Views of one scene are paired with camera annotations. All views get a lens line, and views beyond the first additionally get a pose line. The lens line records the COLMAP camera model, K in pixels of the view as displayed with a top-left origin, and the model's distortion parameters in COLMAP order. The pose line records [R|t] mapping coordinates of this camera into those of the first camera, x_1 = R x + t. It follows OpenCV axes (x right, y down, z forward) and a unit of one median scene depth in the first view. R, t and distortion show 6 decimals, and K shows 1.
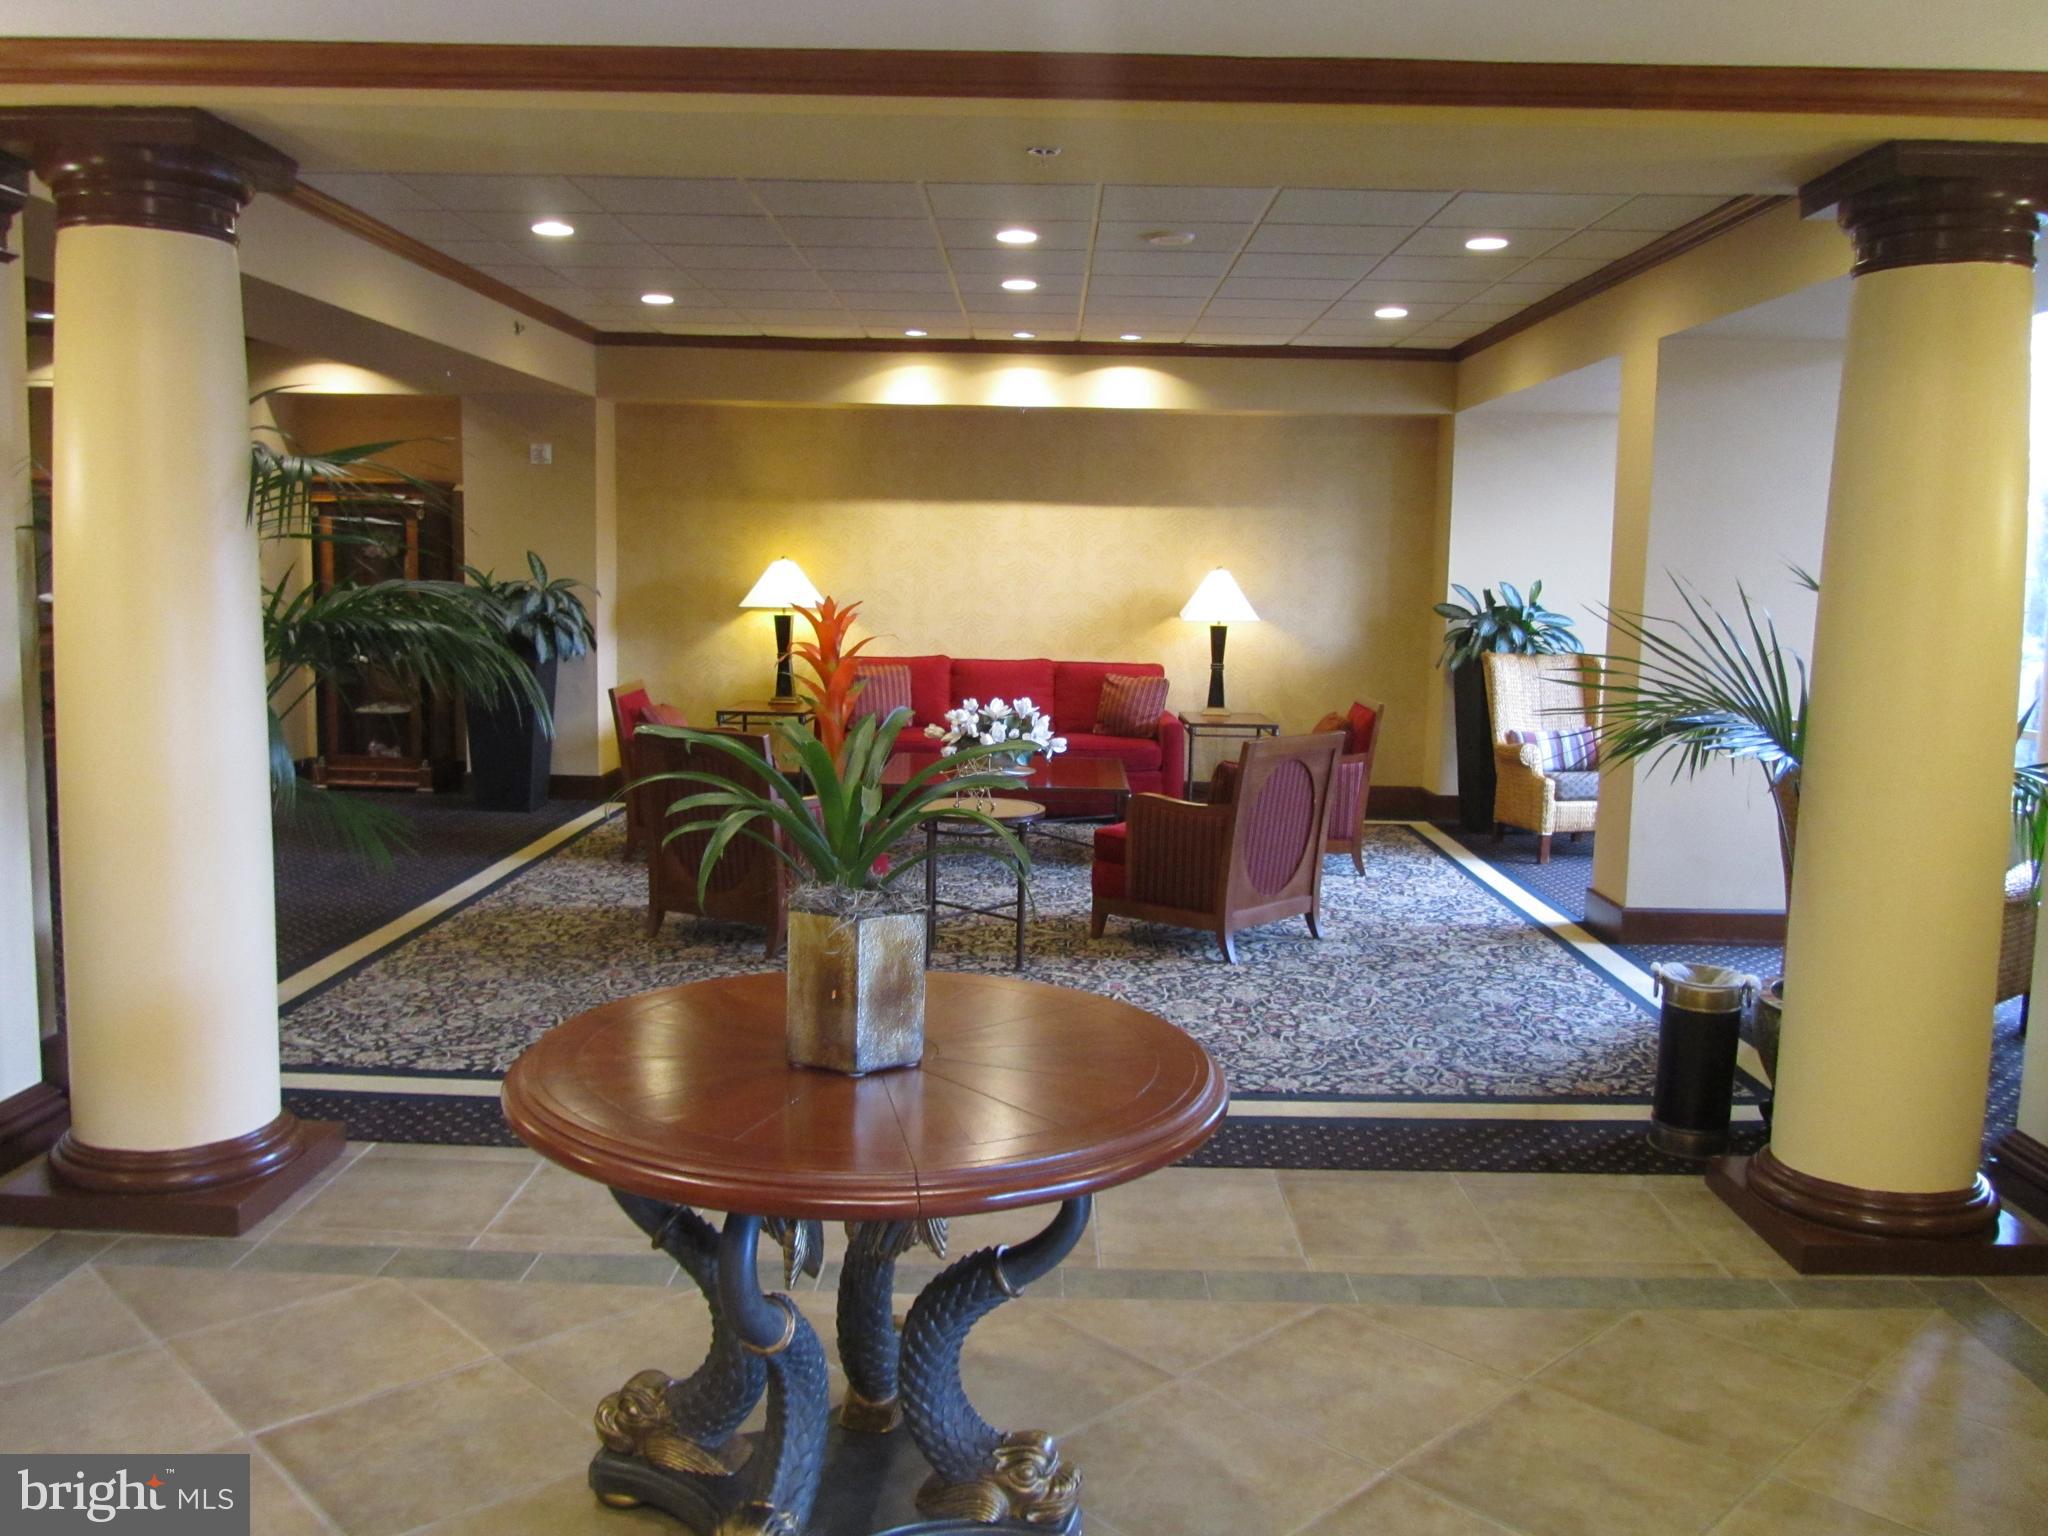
lens RADIAL K [[1662.1, 0, 1018.2], [0, 1662.1, 767.4], [0, 0, 1]] dist [-0.054245, 0.008115]
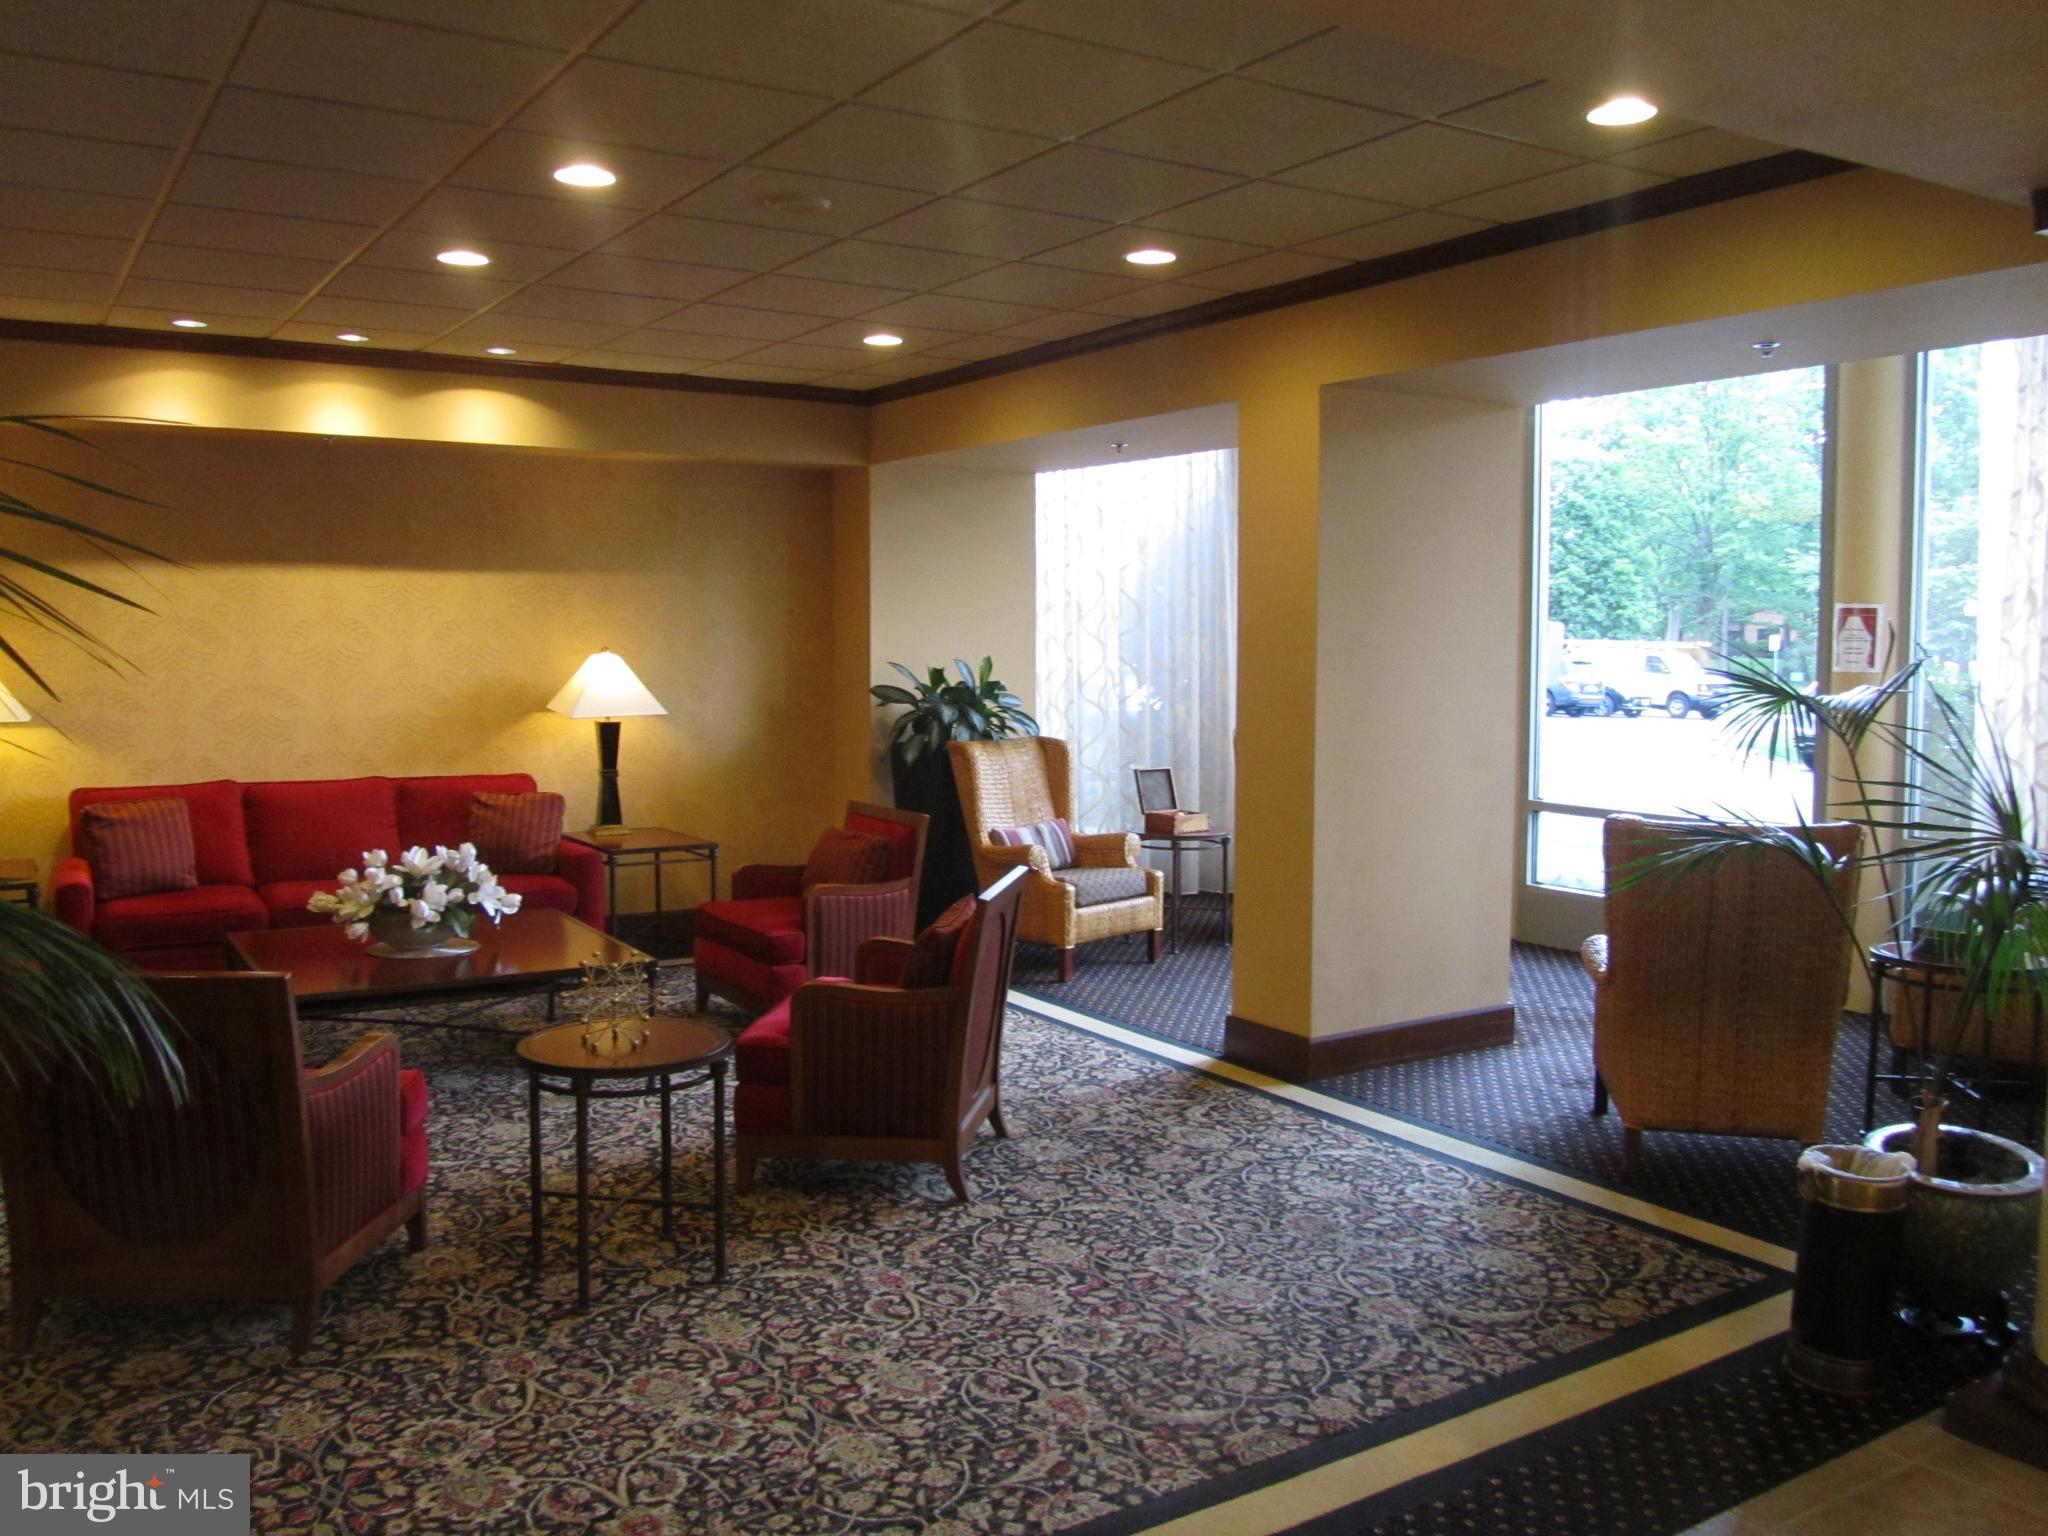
lens RADIAL K [[1662.1, 0, 1026.5], [0, 1662.1, 763.4], [0, 0, 1]] dist [-0.054245, 0.008115]
pose [[0.832072, -0.057093, 0.551722, -0.232955], [0.078319, 0.996816, -0.014964, -0.058929], [-0.549111, 0.055661, 0.833894, 0.358920]]
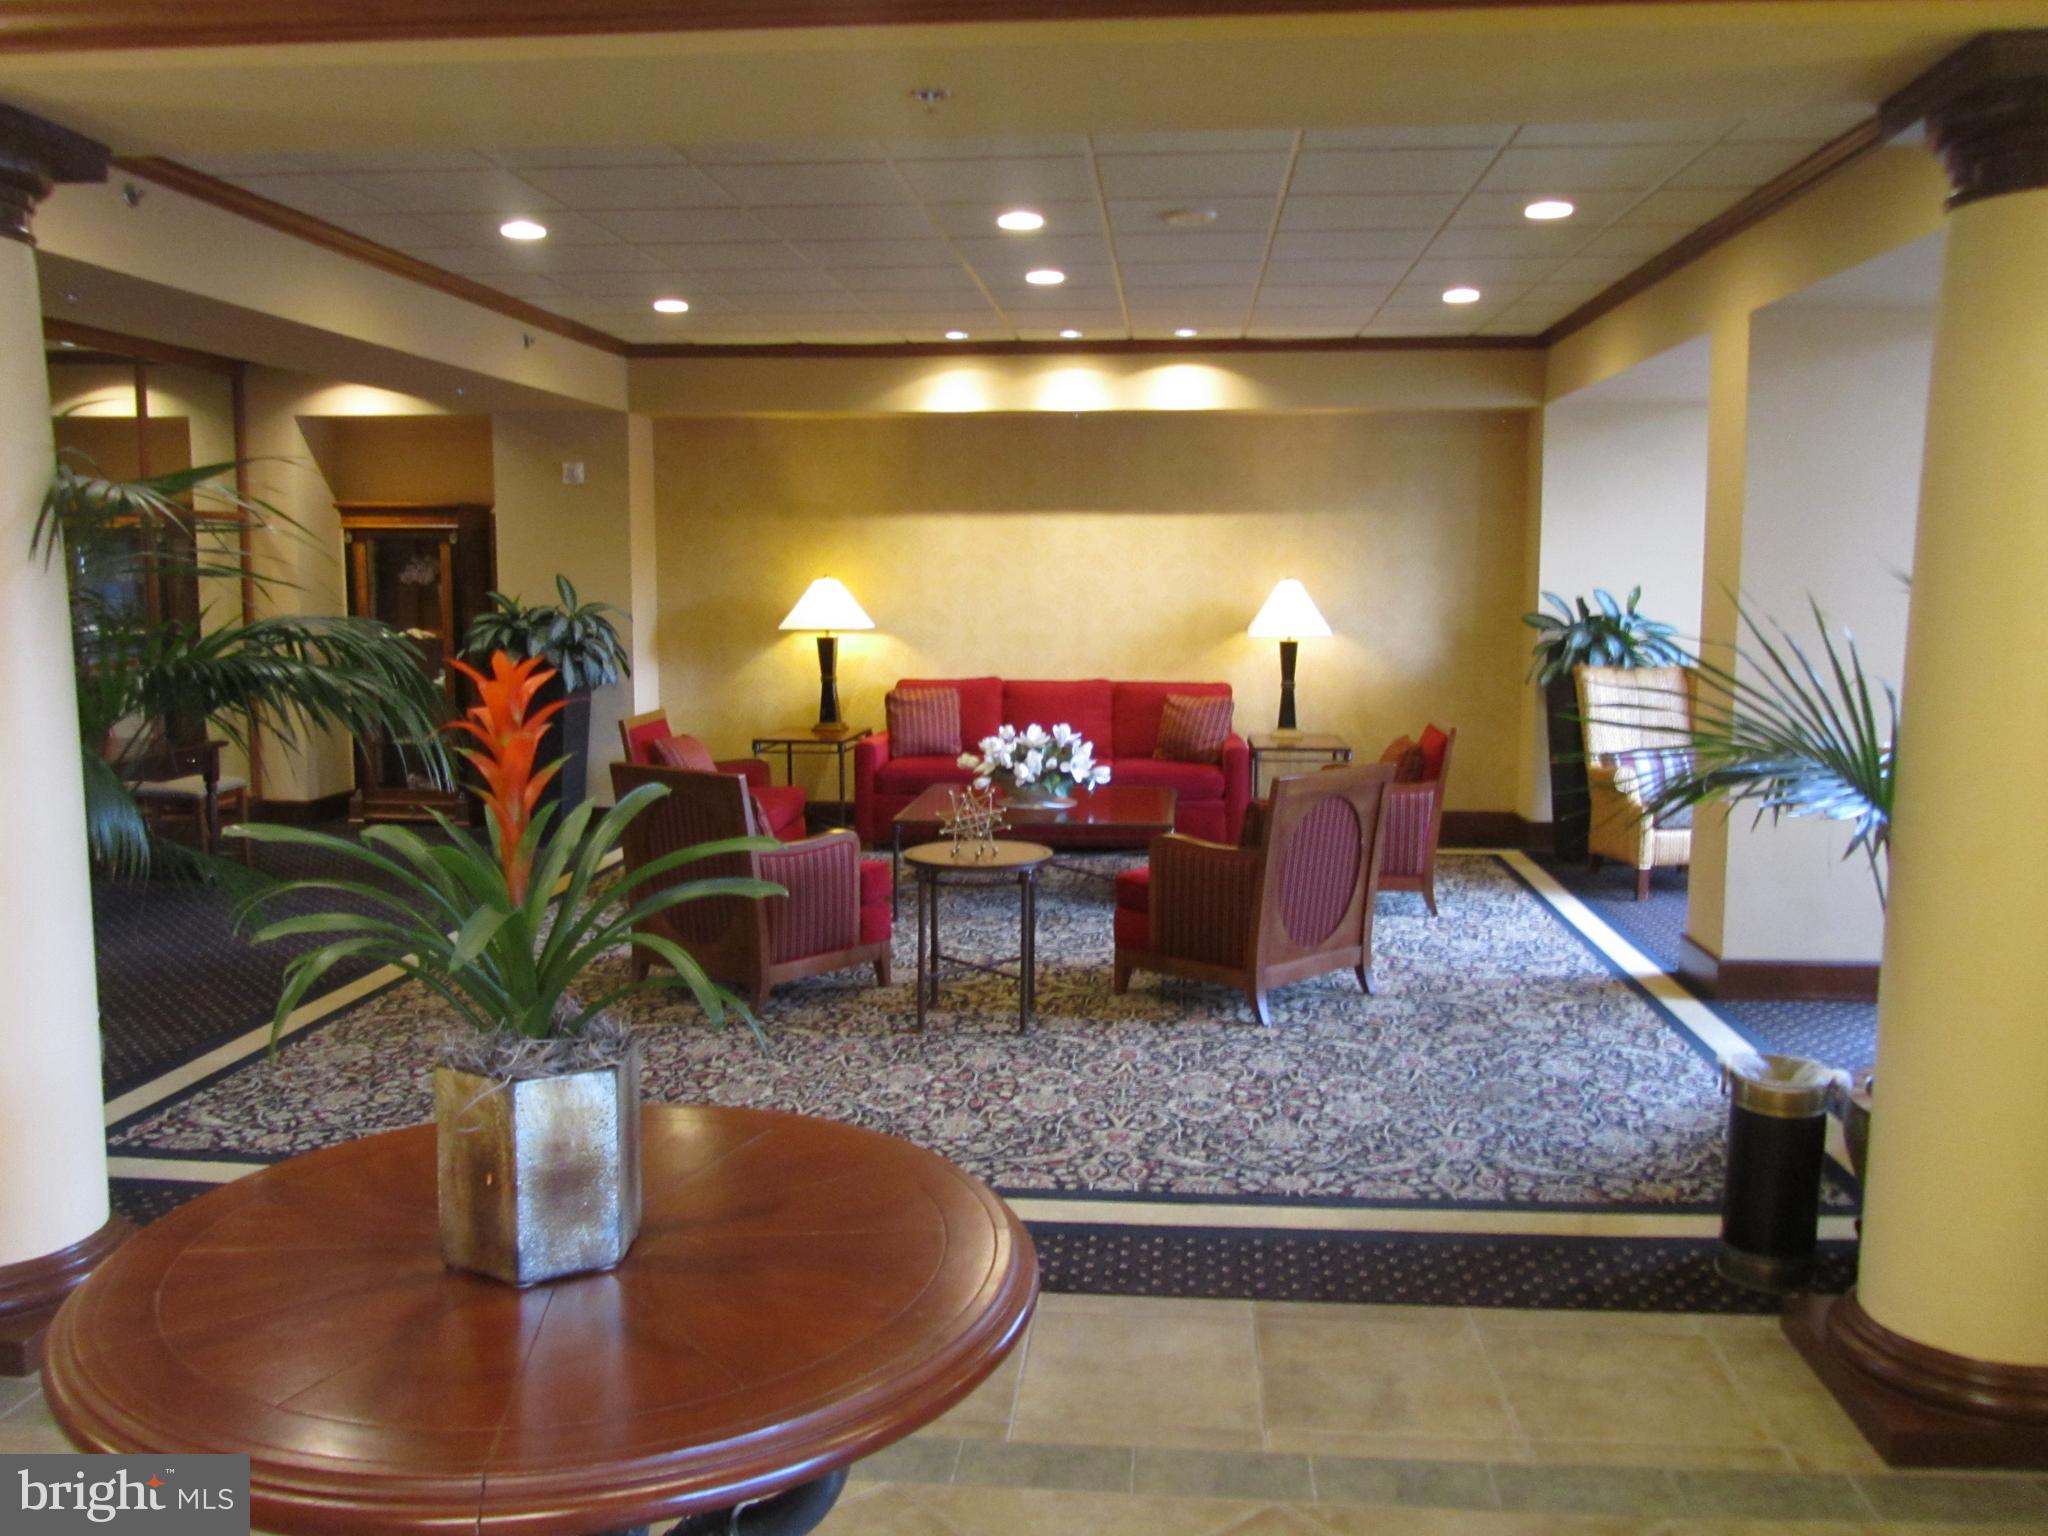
lens RADIAL K [[1662.1, 0, 1020.2], [0, 1662.1, 764.8], [0, 0, 1]] dist [-0.054245, 0.008115]
pose [[0.996773, -0.009952, -0.079658, 0.068264], [0.009333, 0.999923, -0.008151, -0.015314], [0.079733, 0.007381, 0.996789, 0.098212]]
